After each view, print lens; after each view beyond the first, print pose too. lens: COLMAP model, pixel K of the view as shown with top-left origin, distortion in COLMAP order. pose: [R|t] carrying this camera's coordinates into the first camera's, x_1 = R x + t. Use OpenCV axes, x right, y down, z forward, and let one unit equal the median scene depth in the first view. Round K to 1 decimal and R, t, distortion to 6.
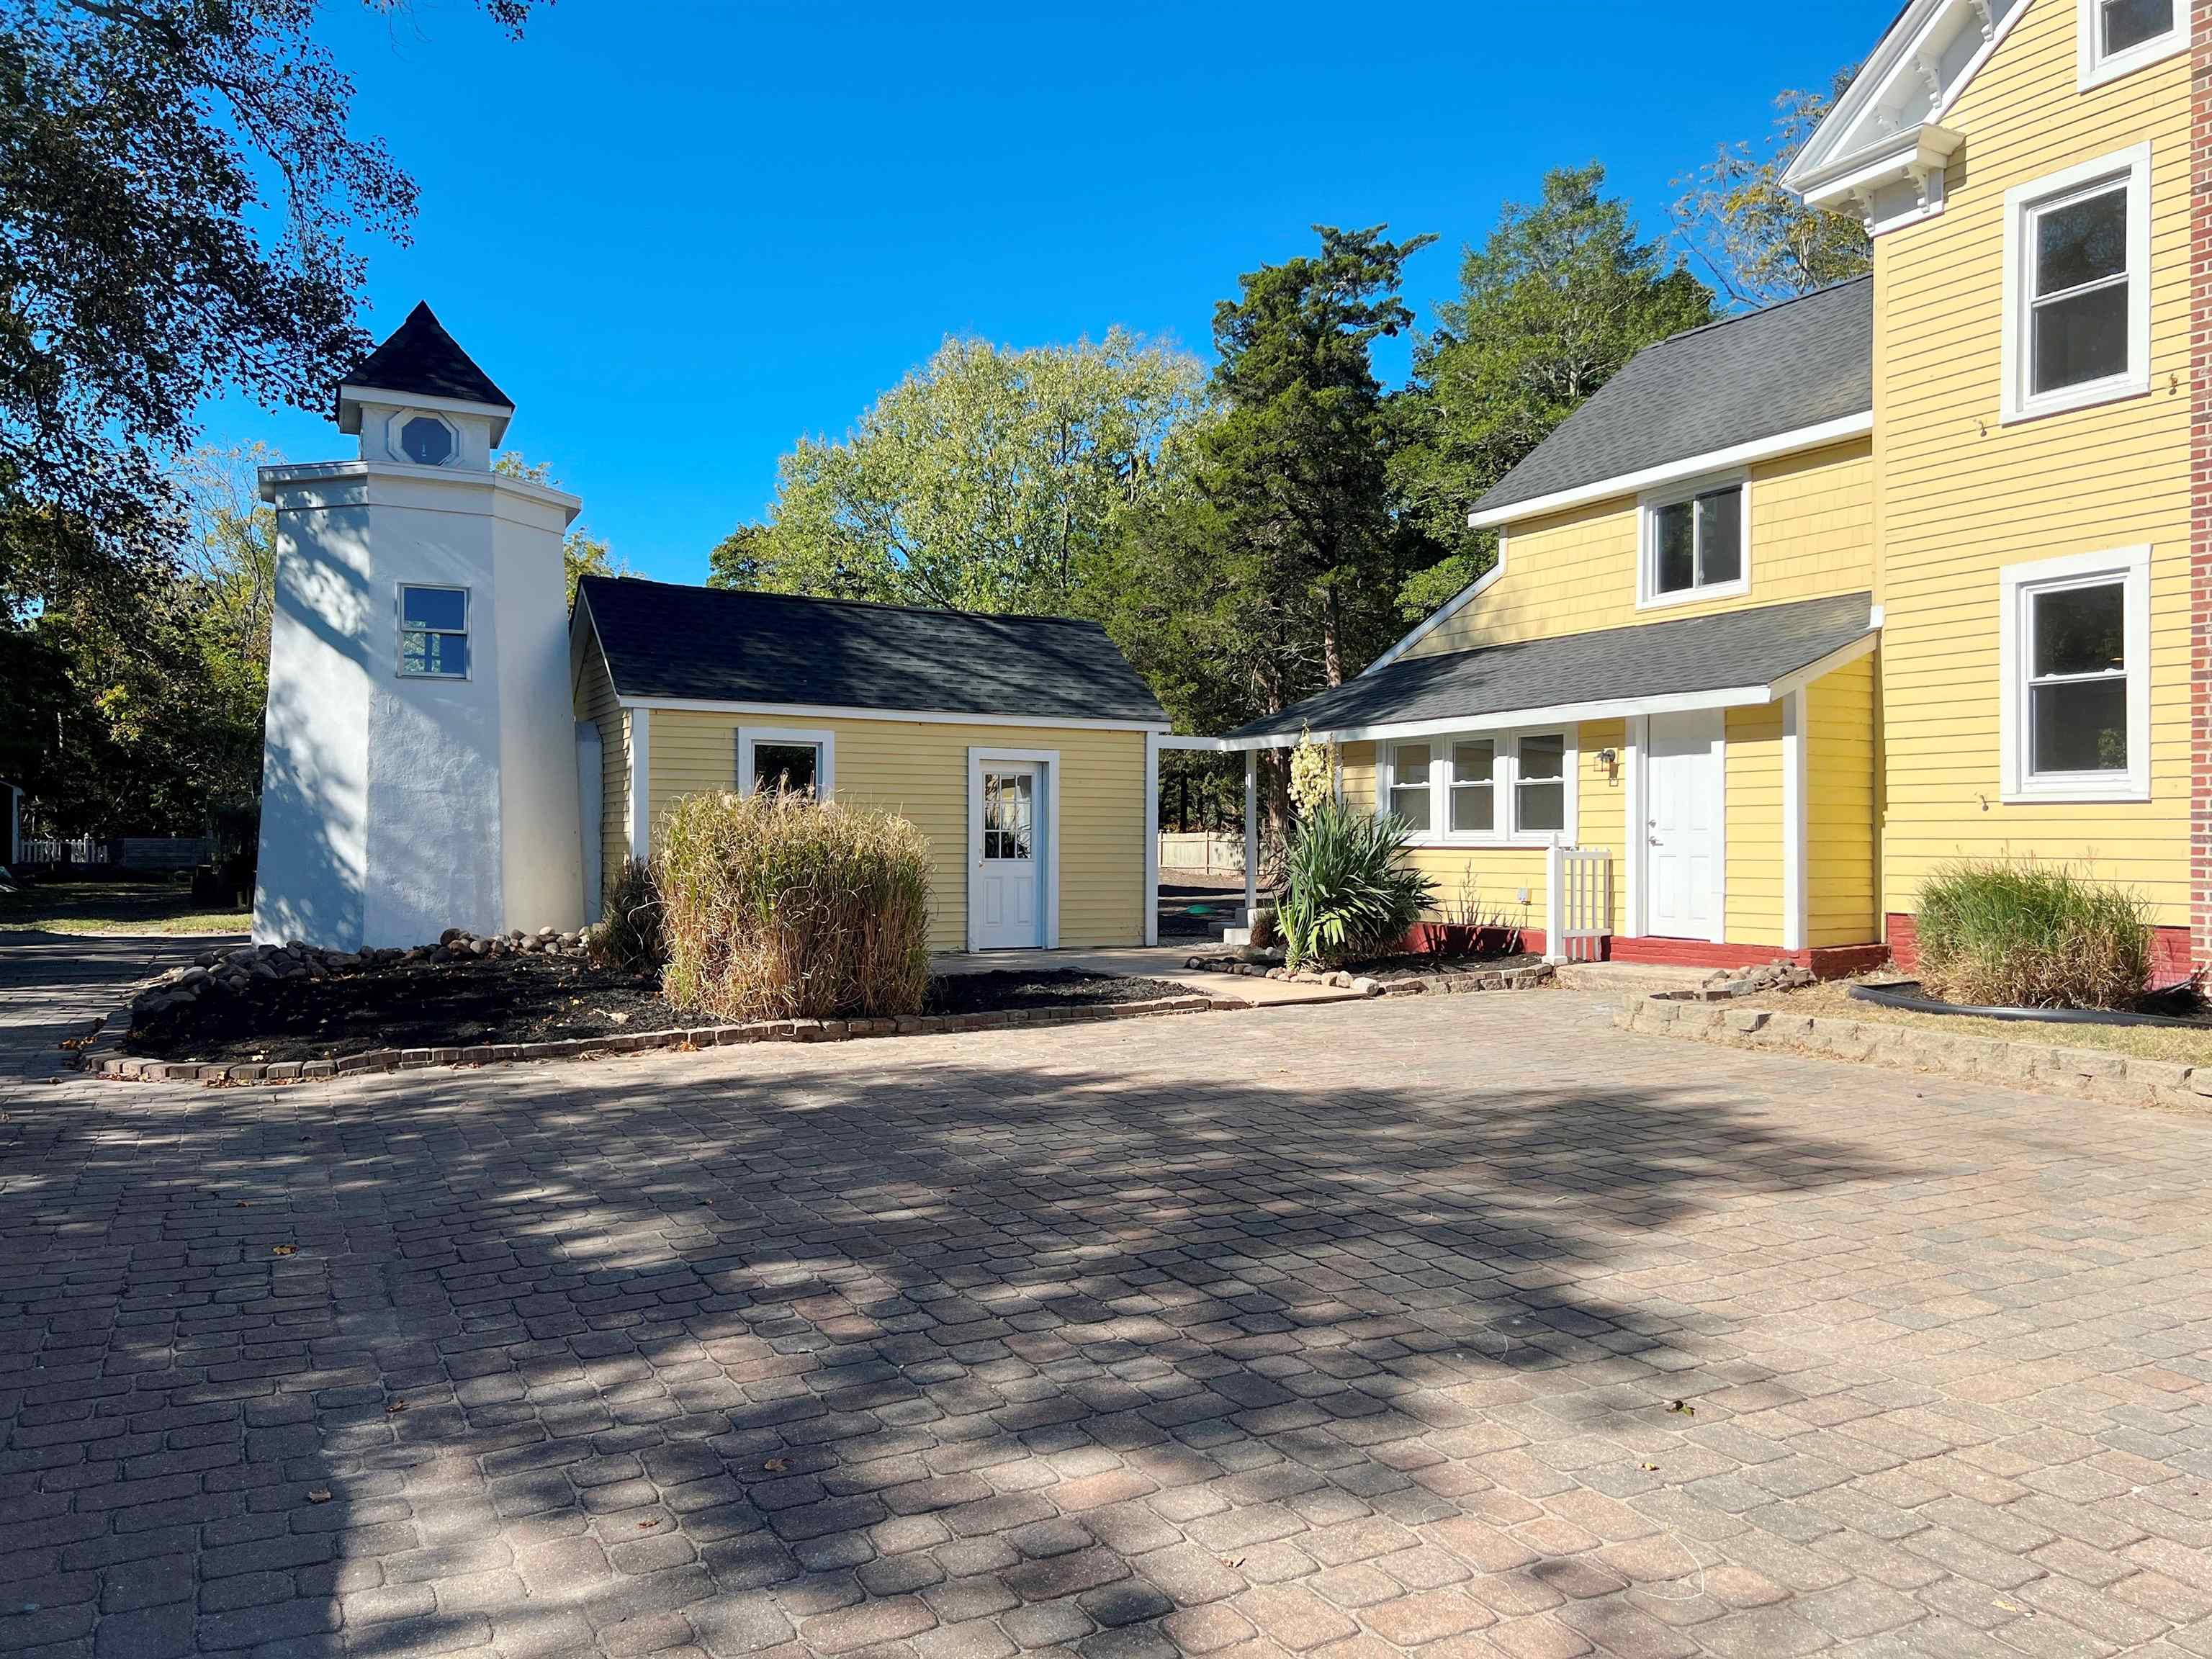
lens RADIAL K [[1670.2, 0, 1108.2], [0, 1670.2, 833.9], [0, 0, 1]] dist [0.036528, -0.013760]
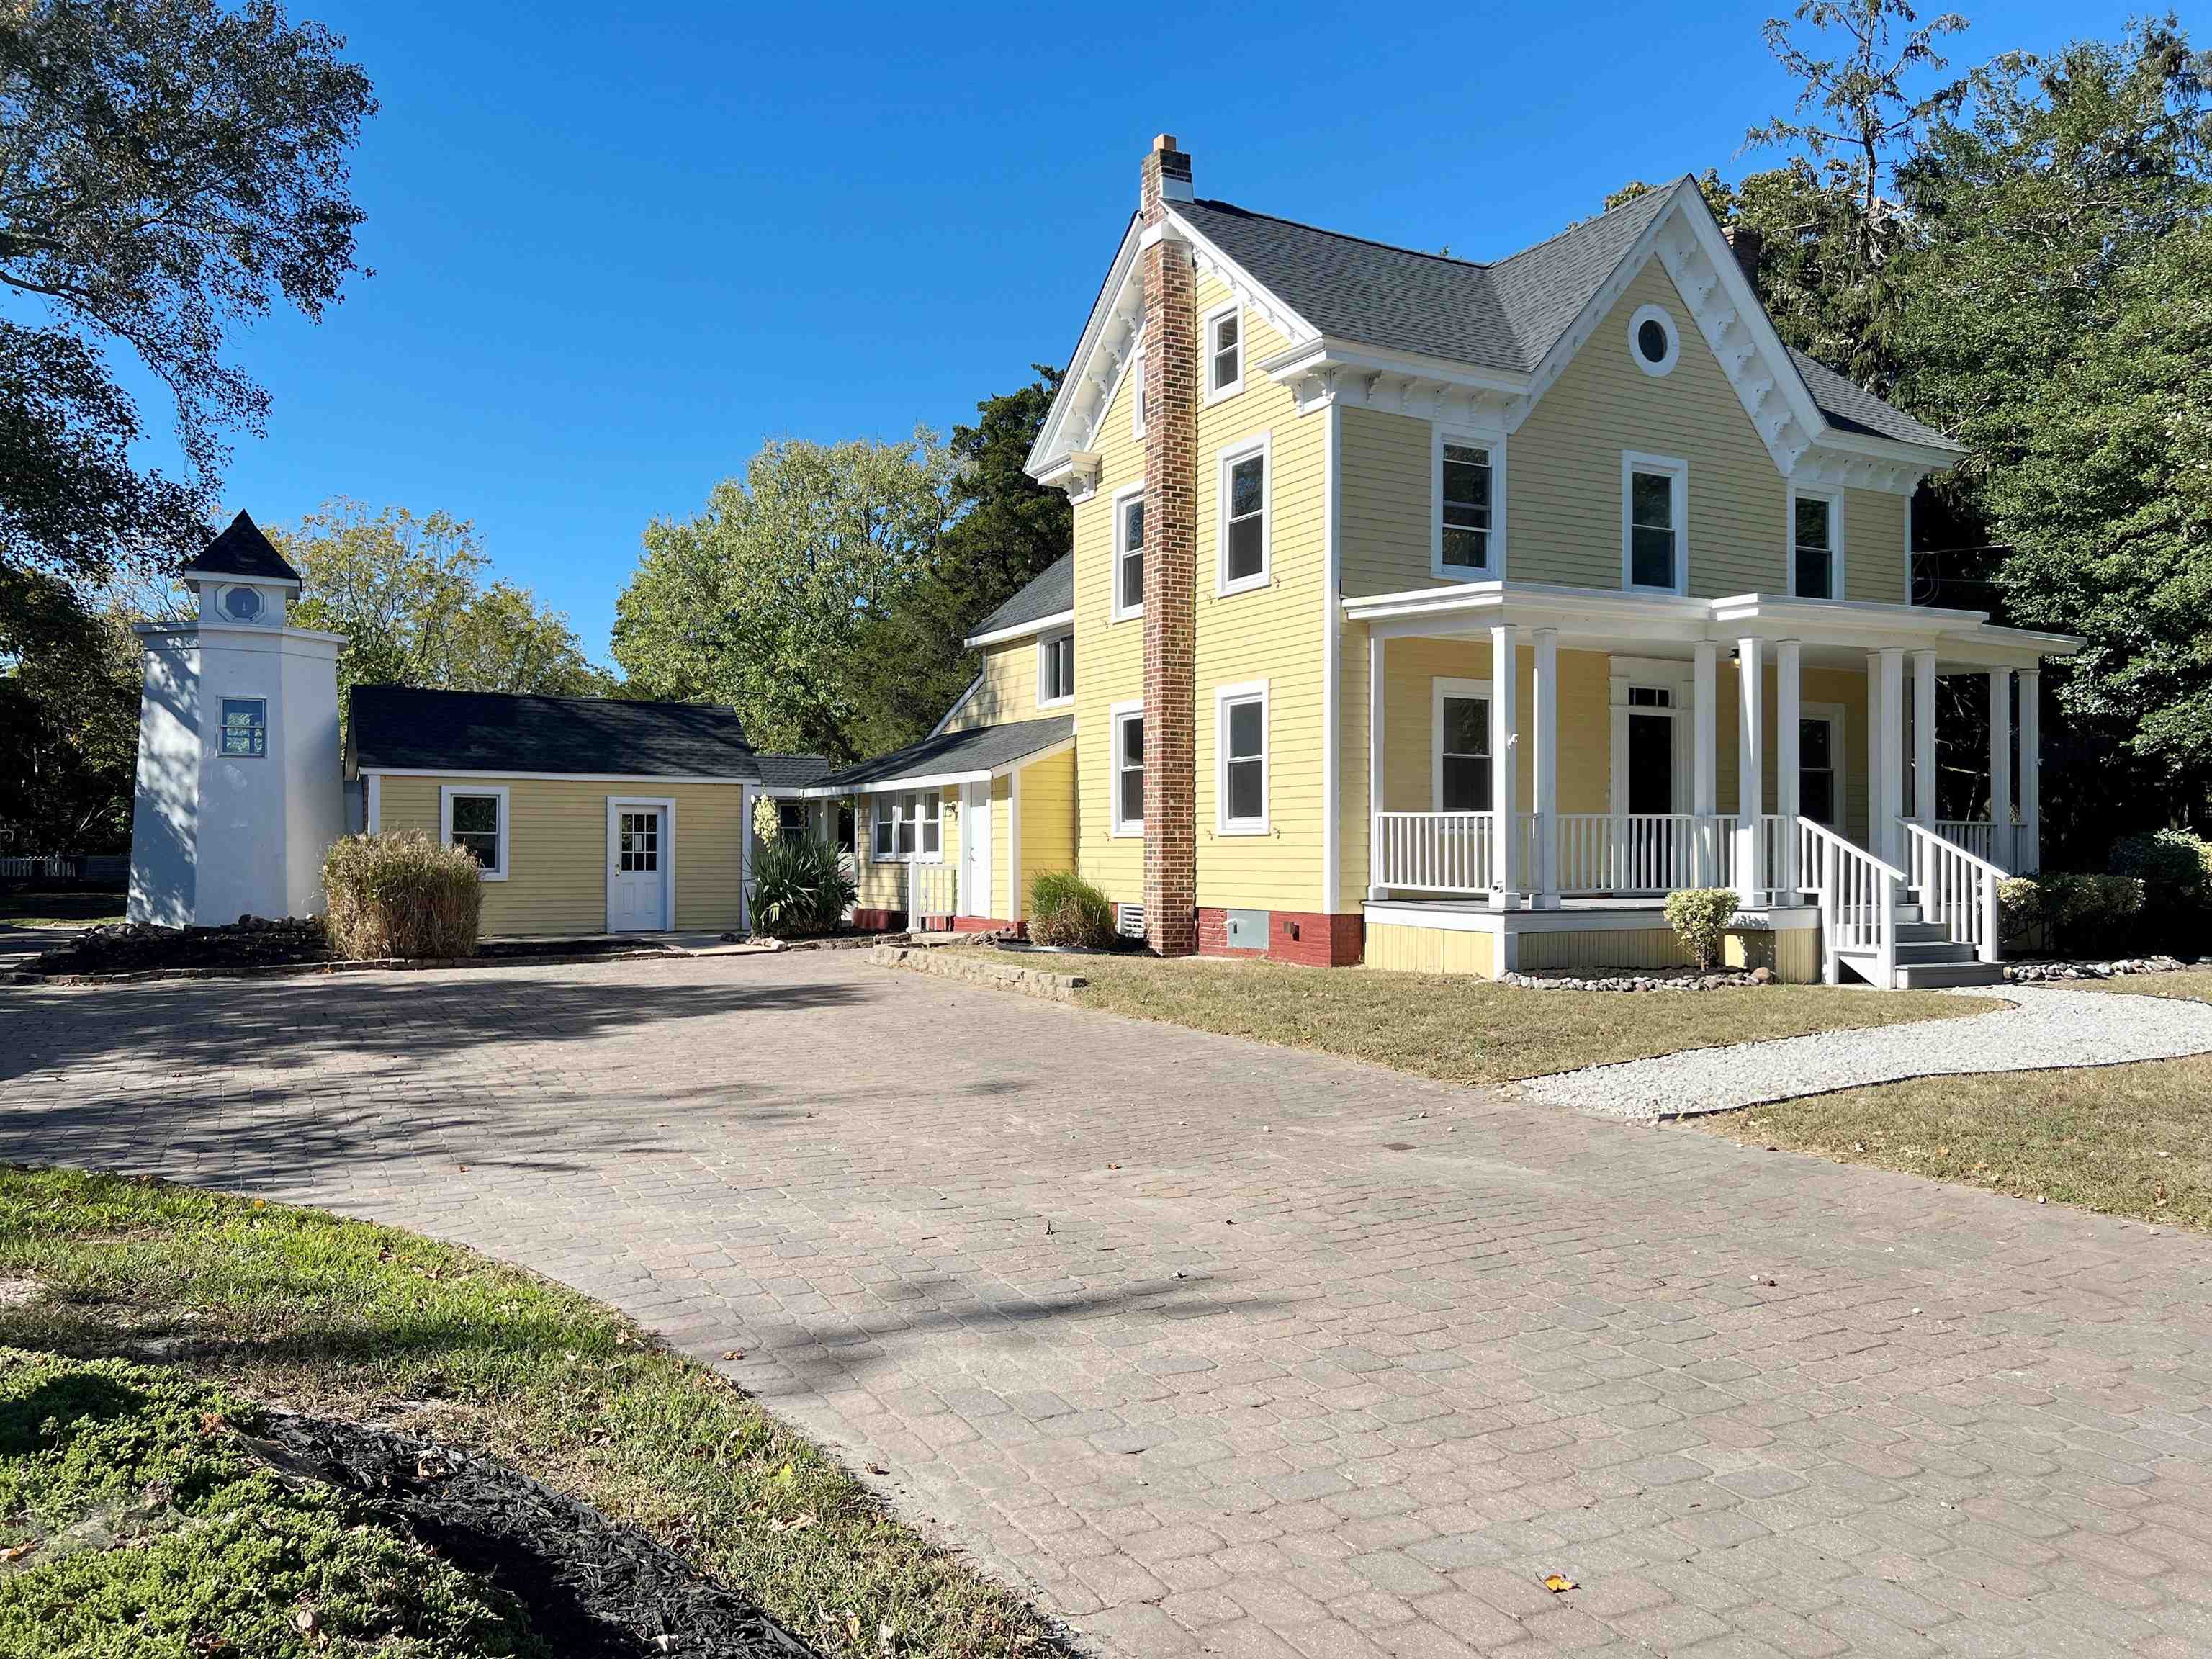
lens RADIAL K [[1670.2, 0, 1104.2], [0, 1670.2, 832.1], [0, 0, 1]] dist [0.036528, -0.013760]
pose [[0.999999, -0.001604, 0.000459, 0.430503], [0.001608, 0.999971, -0.007381, -0.009208], [-0.000447, 0.007382, 0.999973, -0.614655]]
